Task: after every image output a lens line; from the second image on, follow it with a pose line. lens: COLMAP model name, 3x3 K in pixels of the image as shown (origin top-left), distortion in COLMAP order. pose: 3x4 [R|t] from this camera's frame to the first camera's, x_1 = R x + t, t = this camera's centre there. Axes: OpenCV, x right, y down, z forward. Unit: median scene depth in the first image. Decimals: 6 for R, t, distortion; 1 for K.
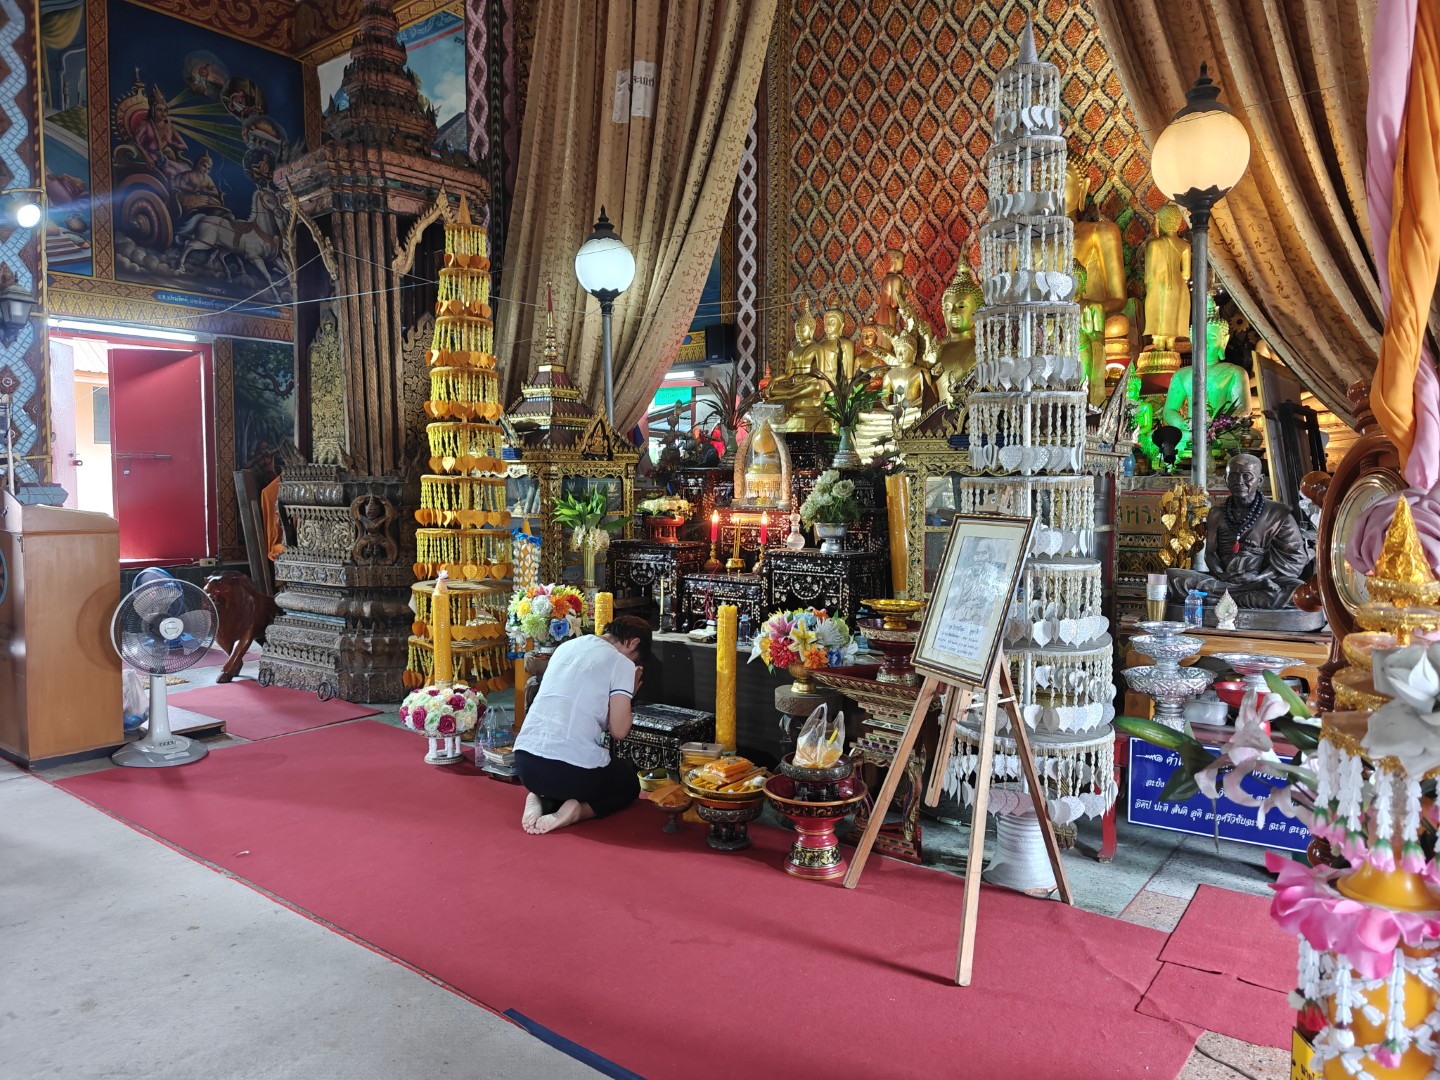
lens RADIAL K [[997.9, 0, 727.5], [0, 997.9, 536.9], [0, 0, 1]] dist [0.039010, -0.040274]
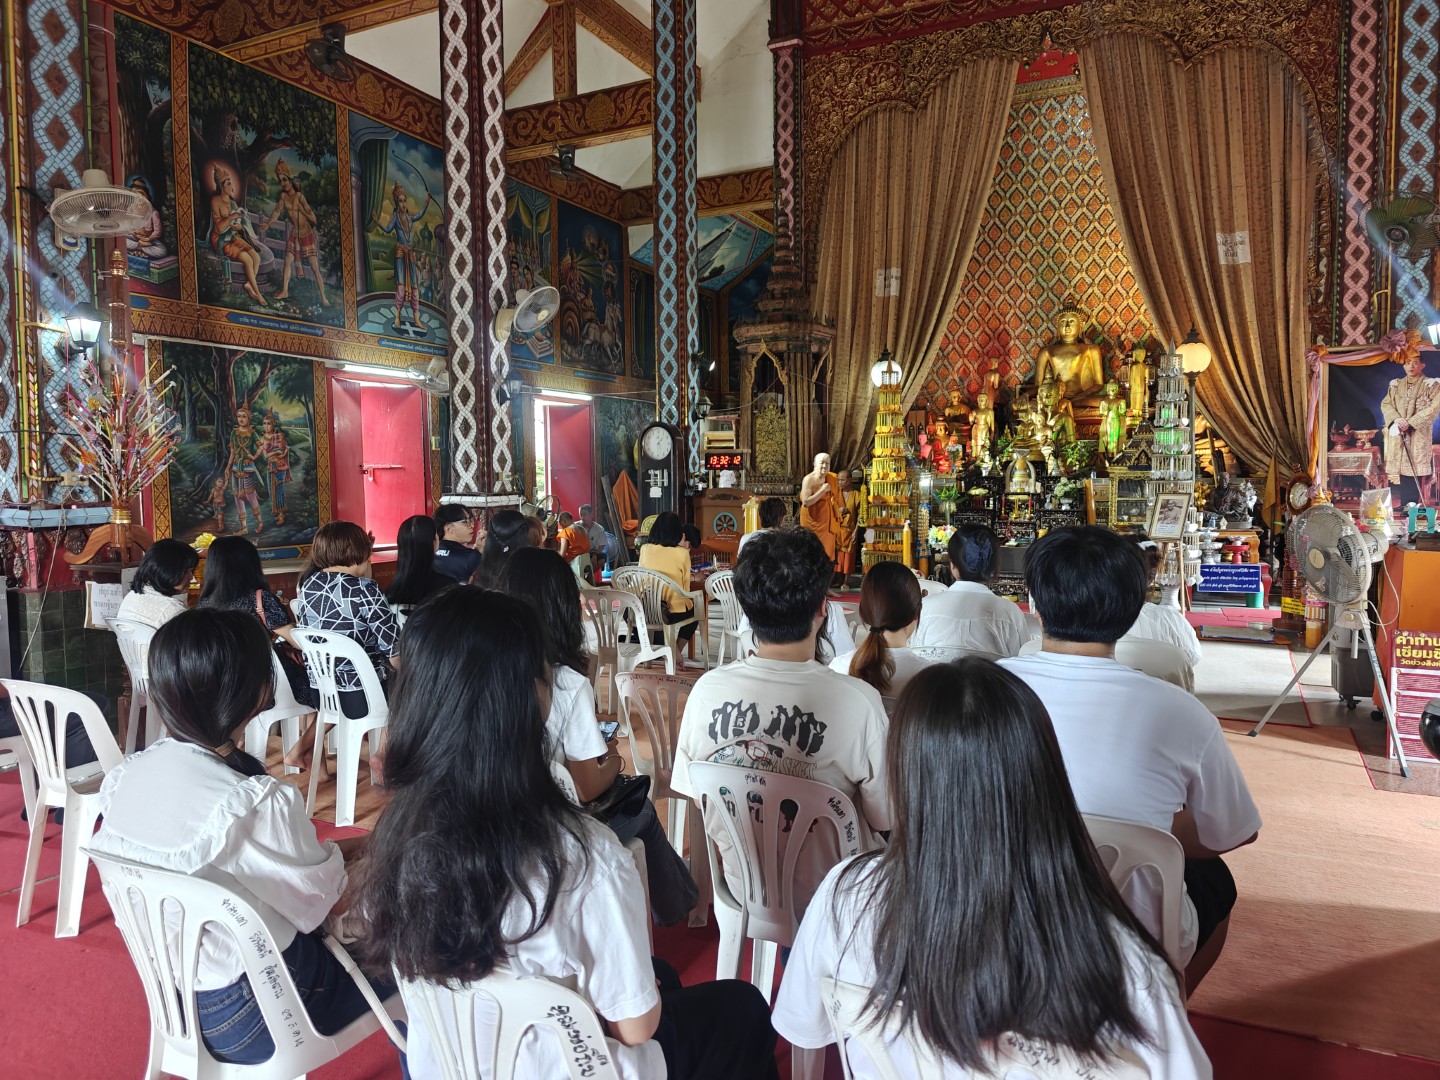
lens RADIAL K [[997.9, 0, 730.1], [0, 997.9, 538.3], [0, 0, 1]] dist [0.039010, -0.040274]
pose [[0.978078, -0.022788, 0.206988, -0.849624], [0.020299, 0.999694, 0.014139, 0.023826], [-0.207246, -0.009627, 0.978241, -0.892791]]
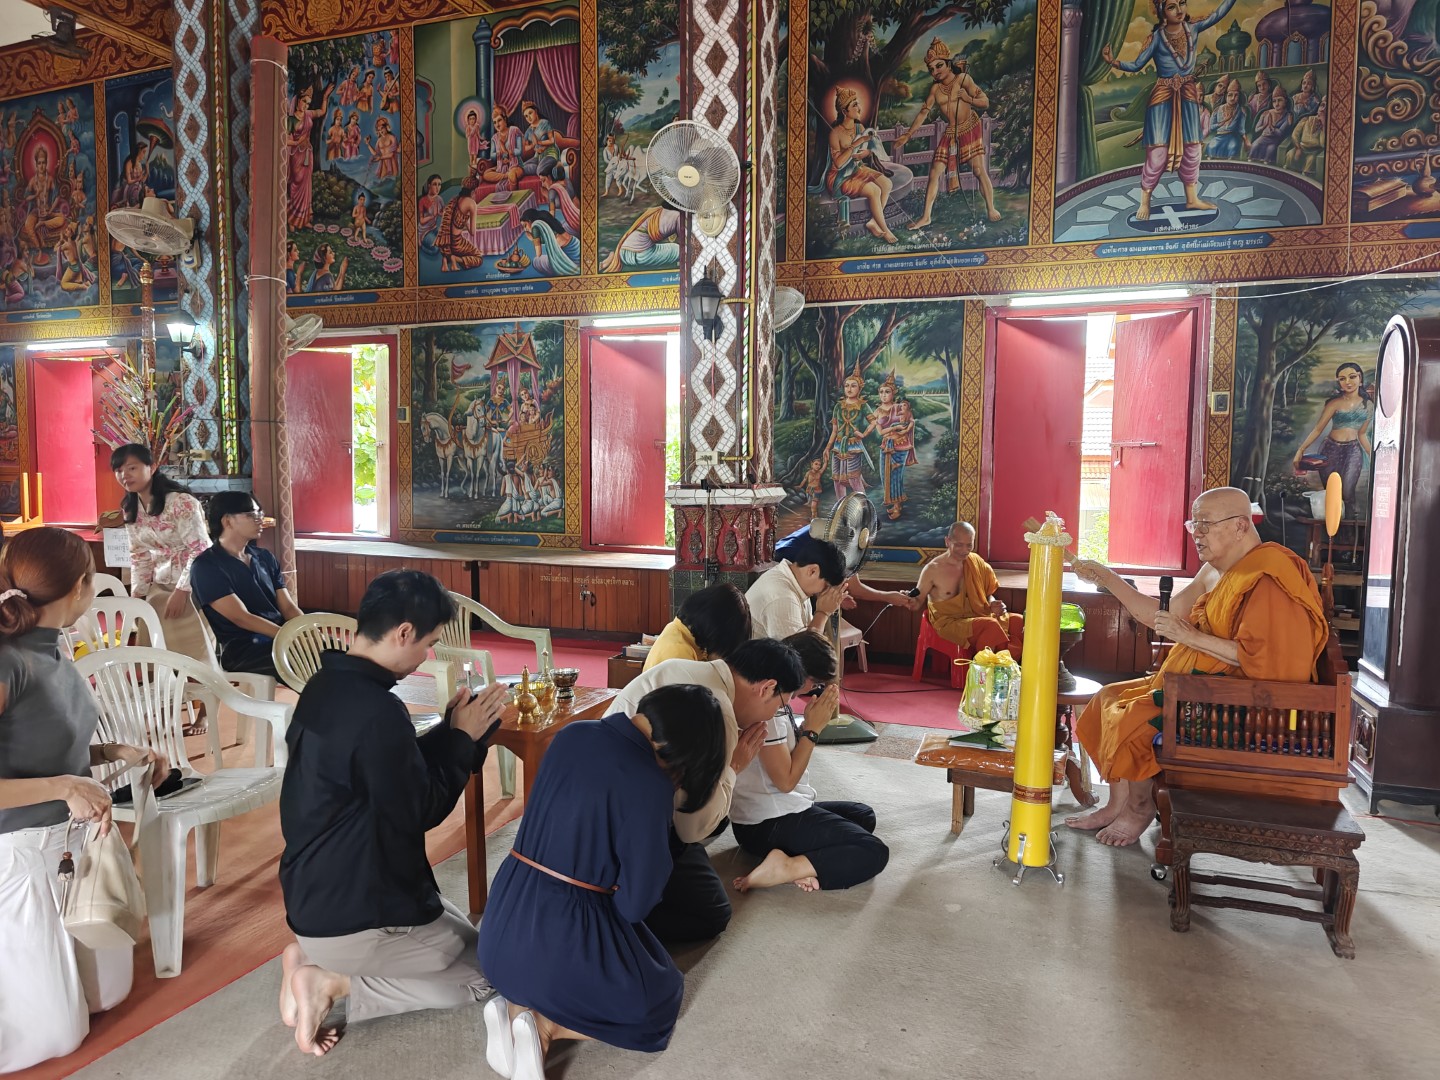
lens RADIAL K [[997.9, 0, 727.0], [0, 997.9, 537.0], [0, 0, 1]] dist [0.039010, -0.040274]
pose [[0.281832, 0.071221, -0.956817, -0.131575], [-0.054037, 0.996837, 0.058284, -0.025301], [0.957941, 0.035277, 0.284789, 0.168668]]
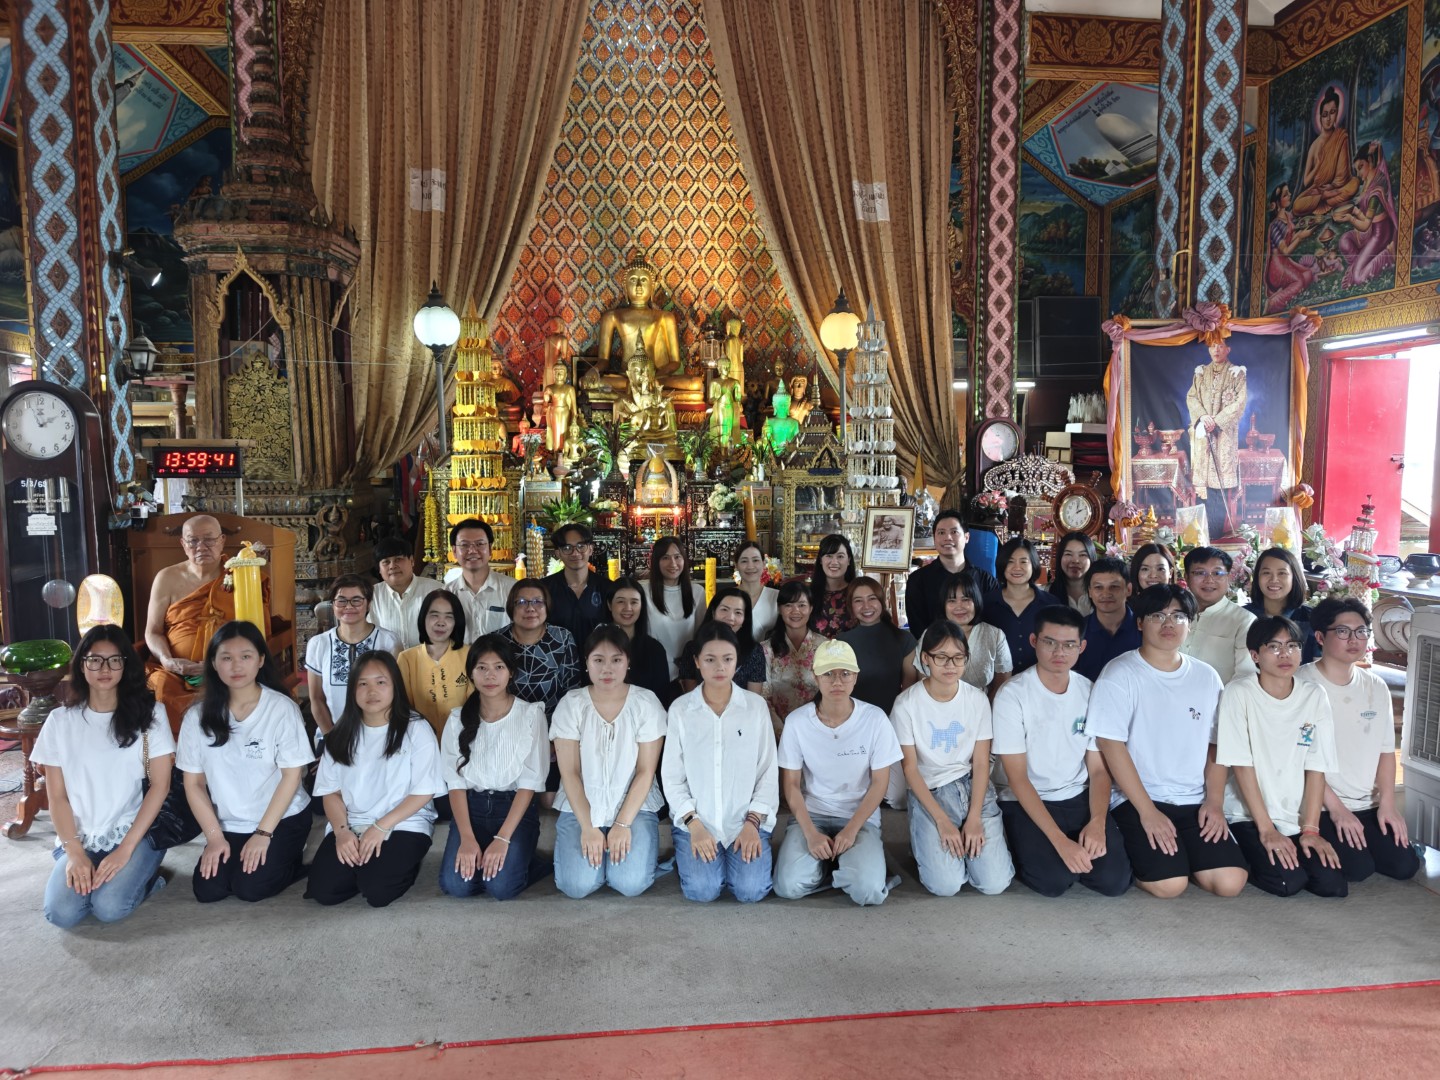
lens RADIAL K [[997.9, 0, 728.3], [0, 997.9, 543.6], [0, 0, 1]] dist [0.039010, -0.040274]
pose [[0.711372, -0.069175, 0.699403, -0.803351], [0.041622, 0.997544, 0.056329, -0.039079], [-0.701582, -0.010960, 0.712505, -0.230576]]
